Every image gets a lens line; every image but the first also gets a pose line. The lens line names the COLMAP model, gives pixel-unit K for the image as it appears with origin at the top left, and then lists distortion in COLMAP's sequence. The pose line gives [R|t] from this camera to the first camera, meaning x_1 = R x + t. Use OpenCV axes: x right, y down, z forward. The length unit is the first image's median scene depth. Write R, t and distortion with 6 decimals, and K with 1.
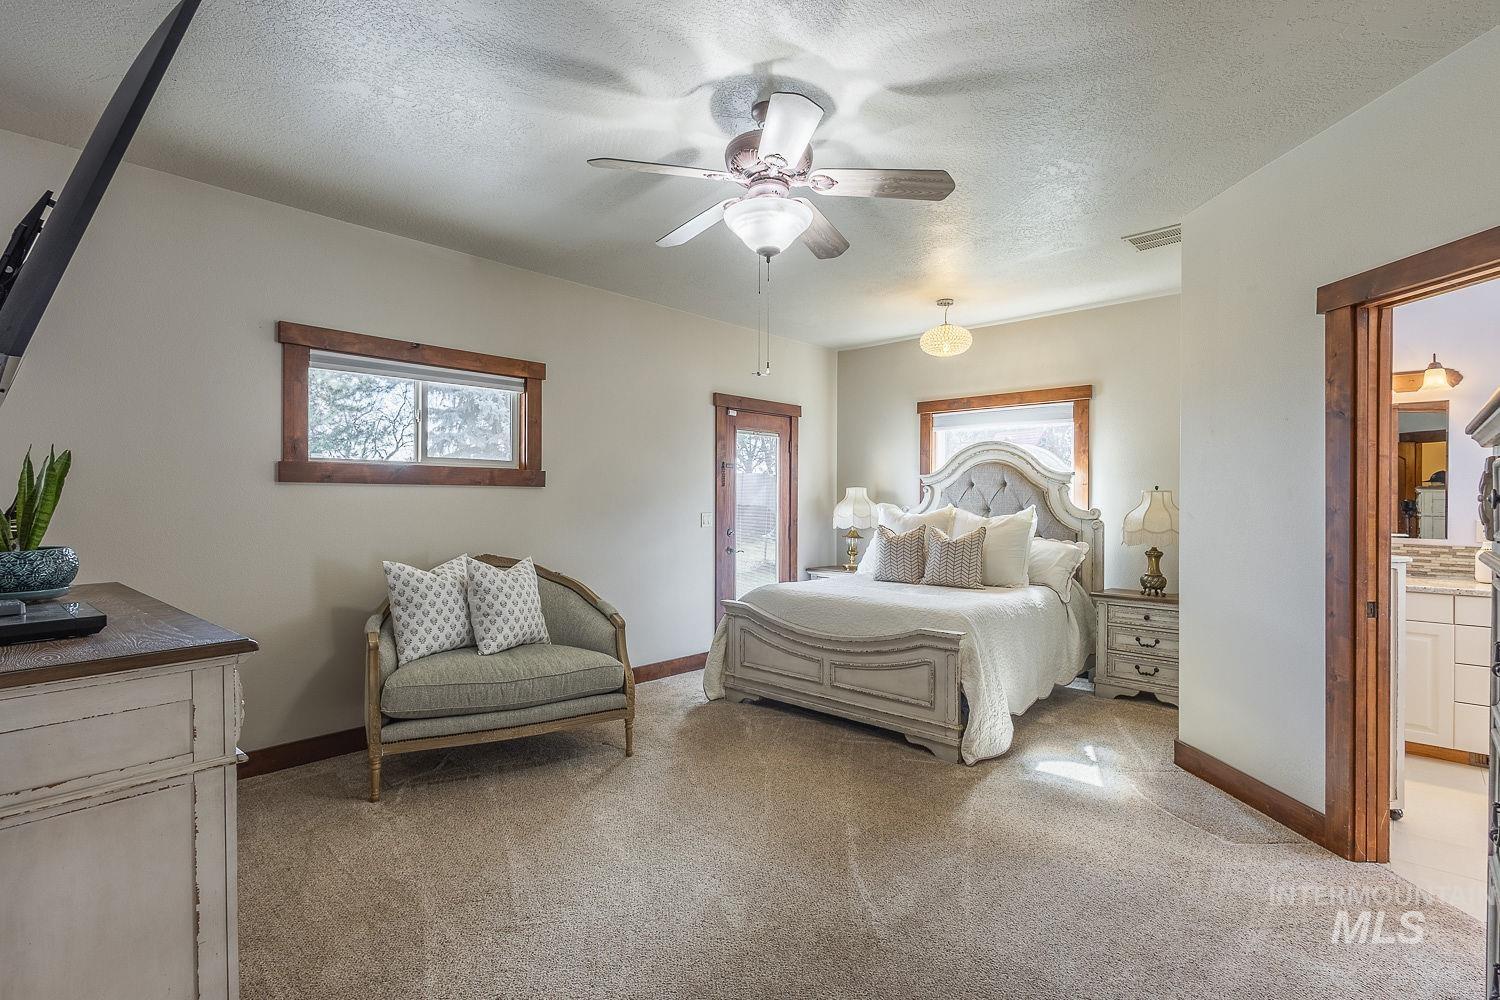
lens RADIAL K [[688.5, 0, 749.0], [0, 688.5, 515.2], [0, 0, 1]] dist [-0.000564, -0.000330]
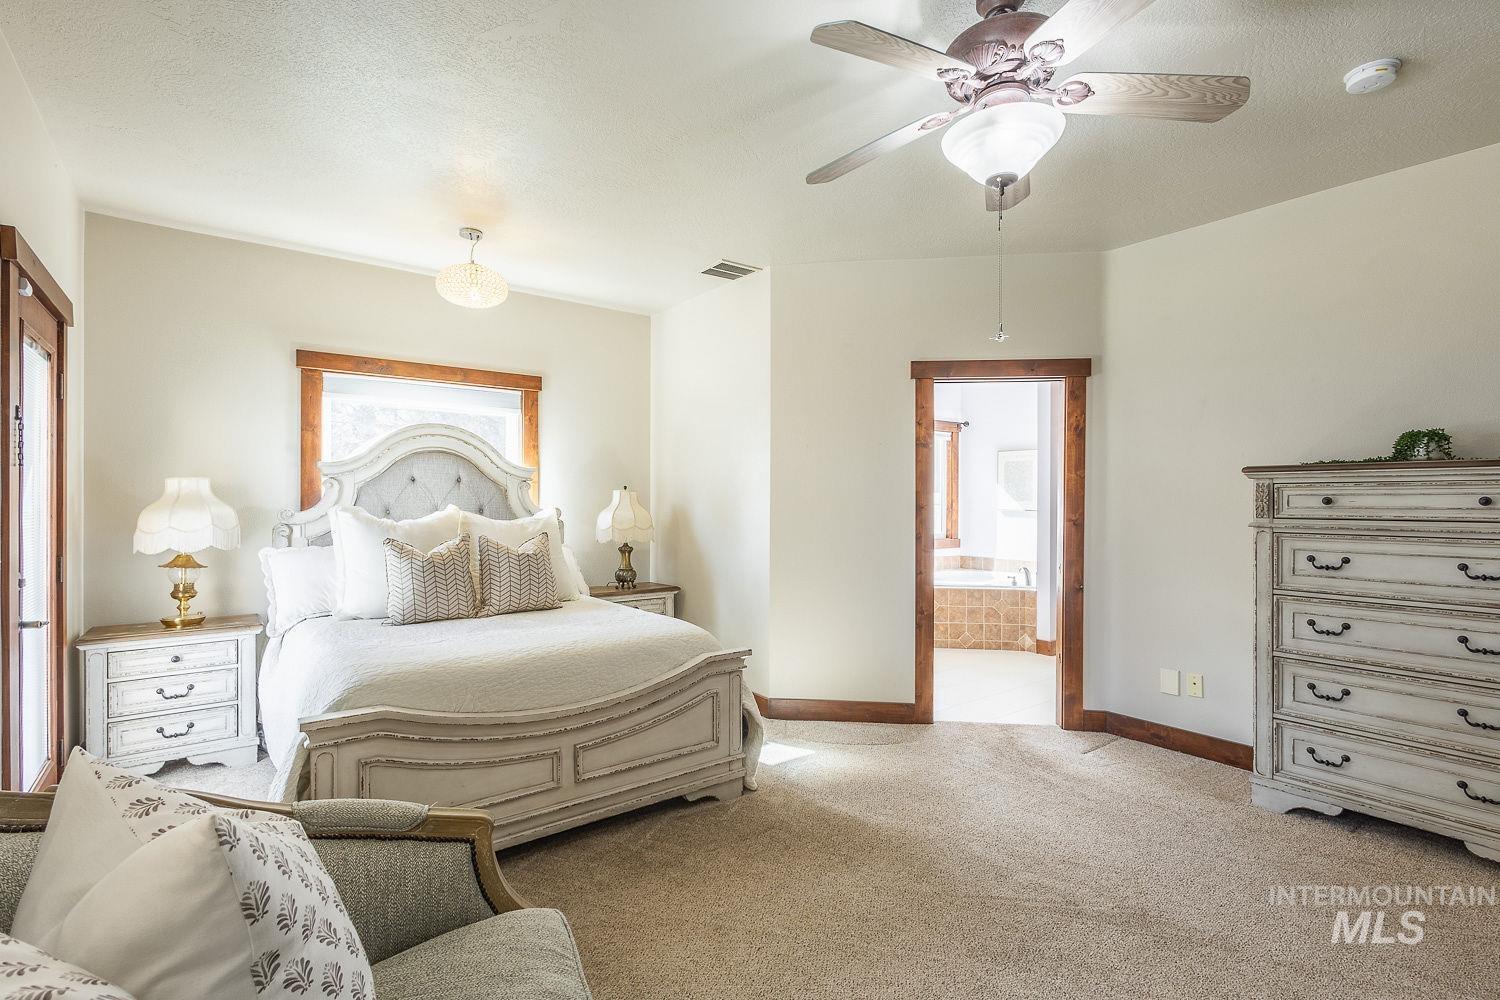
lens RADIAL K [[698.0, 0, 750.0], [0, 698.0, 500.0], [0, 0, 1]] dist [0.001619, -0.000458]
pose [[0.179080, -0.005848, 0.983817, -0.504250], [0.021531, 0.999766, 0.002023, -0.020680], [-0.983599, 0.020820, 0.179164, 0.706589]]
